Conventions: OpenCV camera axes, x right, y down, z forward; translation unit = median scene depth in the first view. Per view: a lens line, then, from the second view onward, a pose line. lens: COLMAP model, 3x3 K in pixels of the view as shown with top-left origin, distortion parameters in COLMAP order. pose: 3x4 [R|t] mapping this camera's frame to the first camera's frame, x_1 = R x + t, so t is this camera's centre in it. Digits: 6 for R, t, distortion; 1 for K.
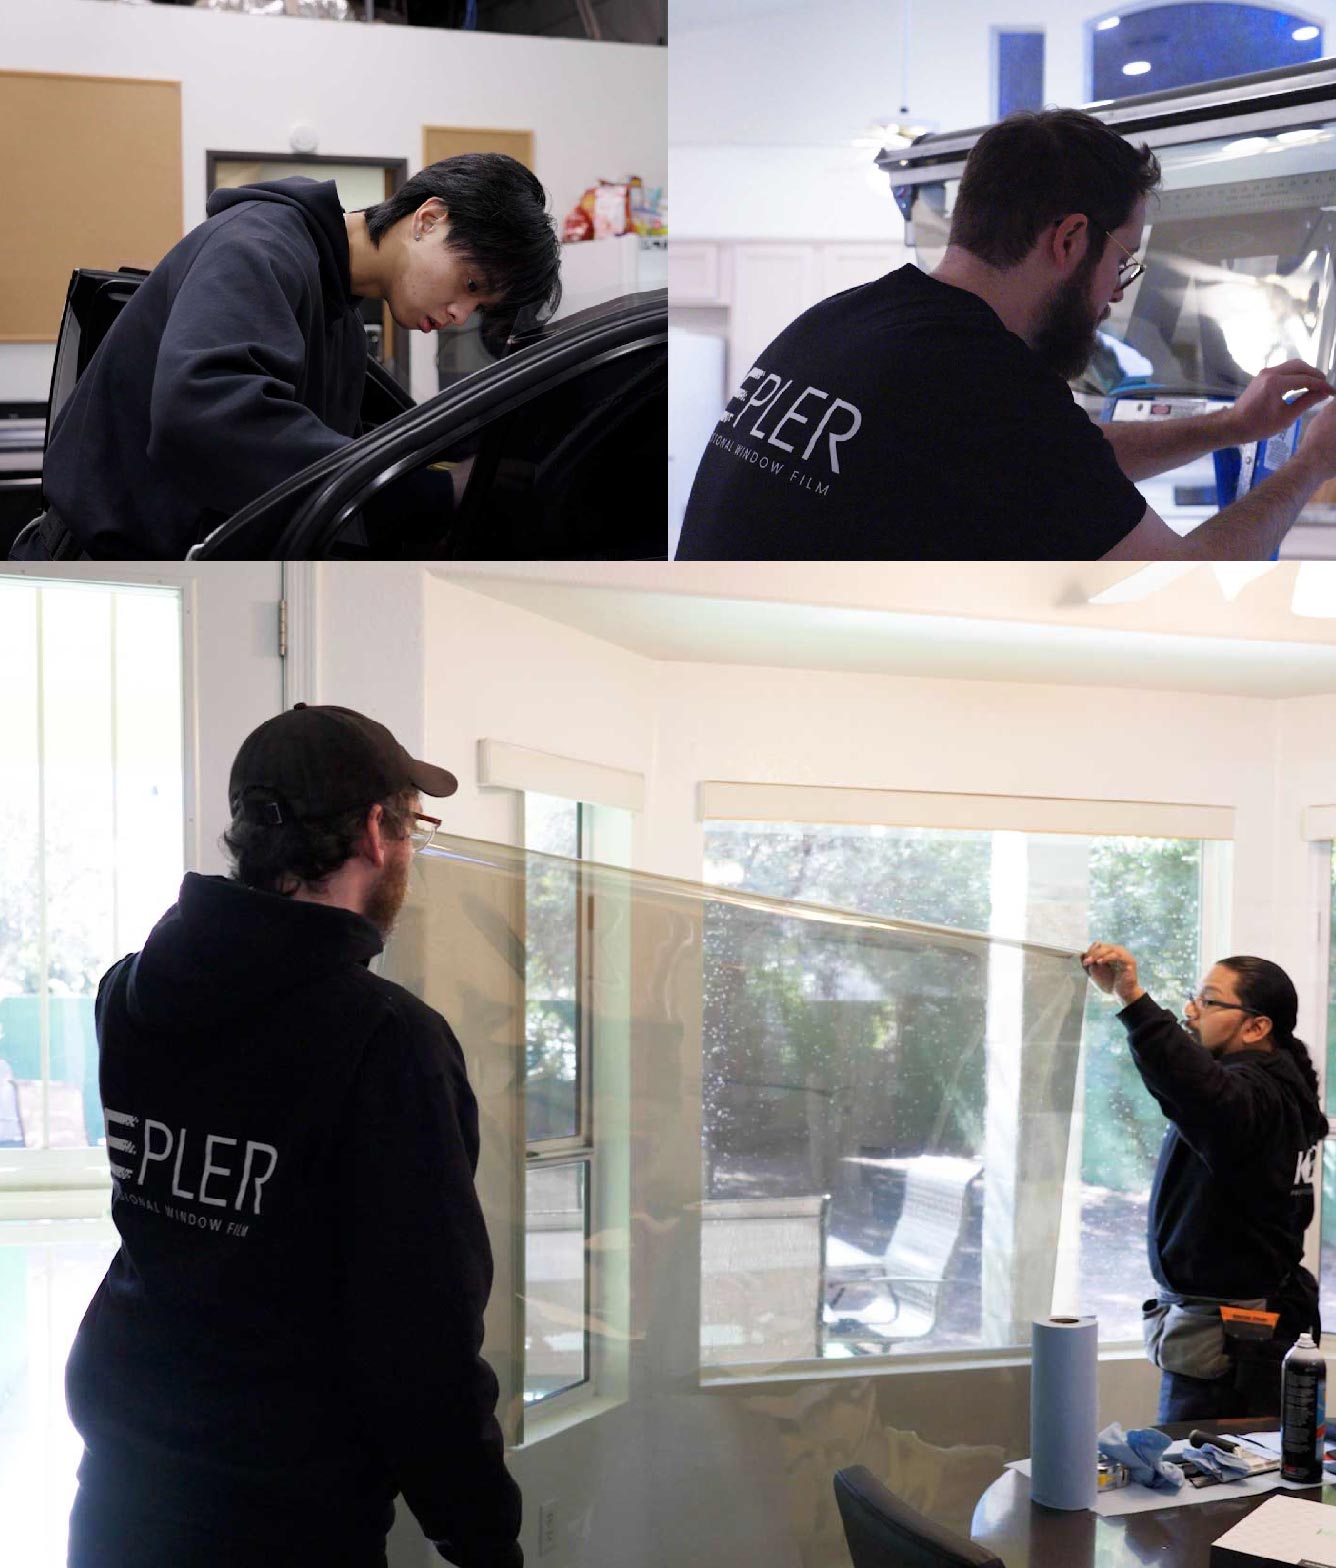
lens RADIAL K [[2944.2, 0, 671.0], [0, 2944.2, 774.0], [0, 0, 1]] dist [-0.175864, 0.000000]
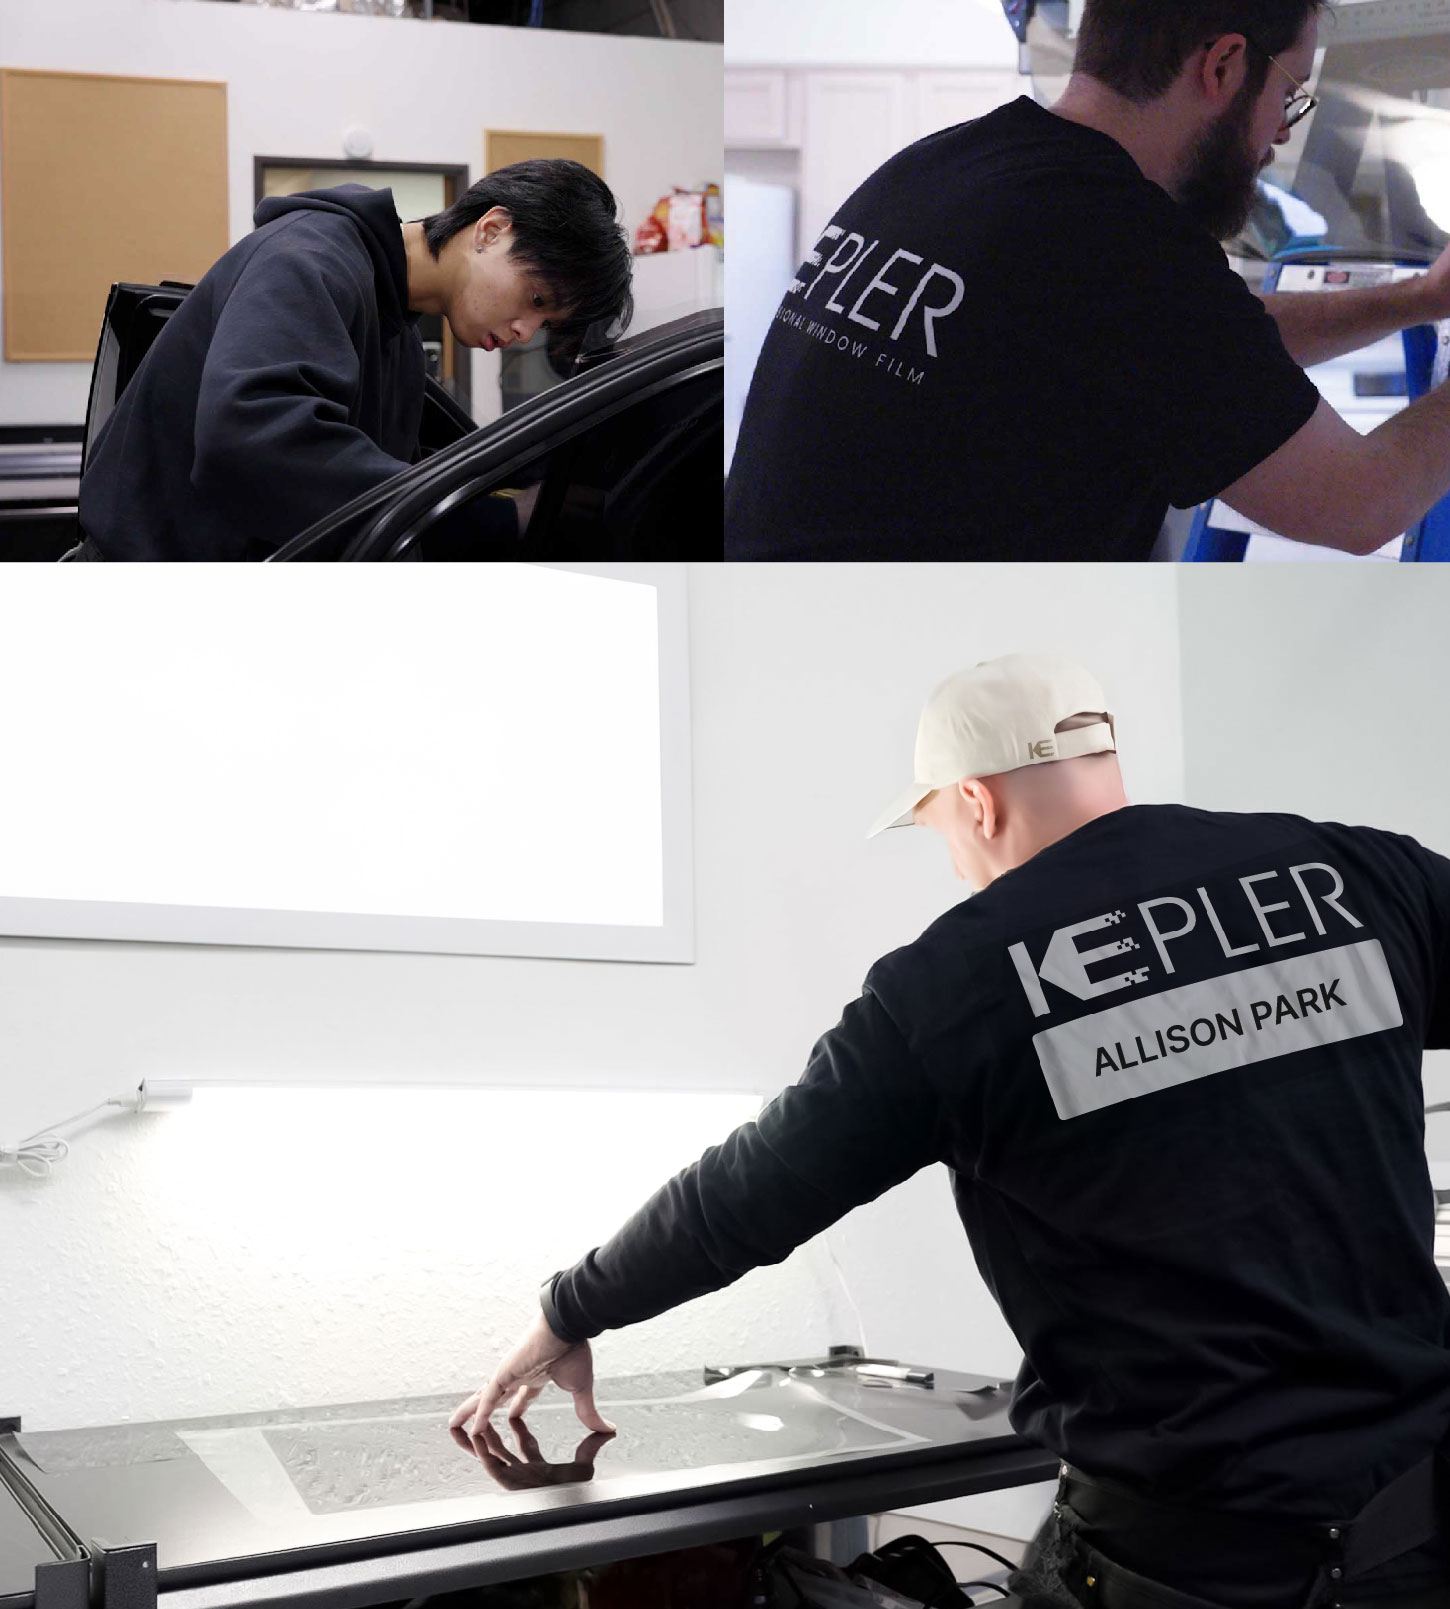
lens RADIAL K [[3099.9, 0, 728.2], [0, 3099.9, 801.2], [0, 0, 1]] dist [-0.165592, 0.000000]
pose [[0.999969, 0.000167, -0.007856, 0.006844], [-0.000244, 0.999952, -0.009786, 0.027673], [0.007853, 0.009787, 0.999921, 0.156885]]
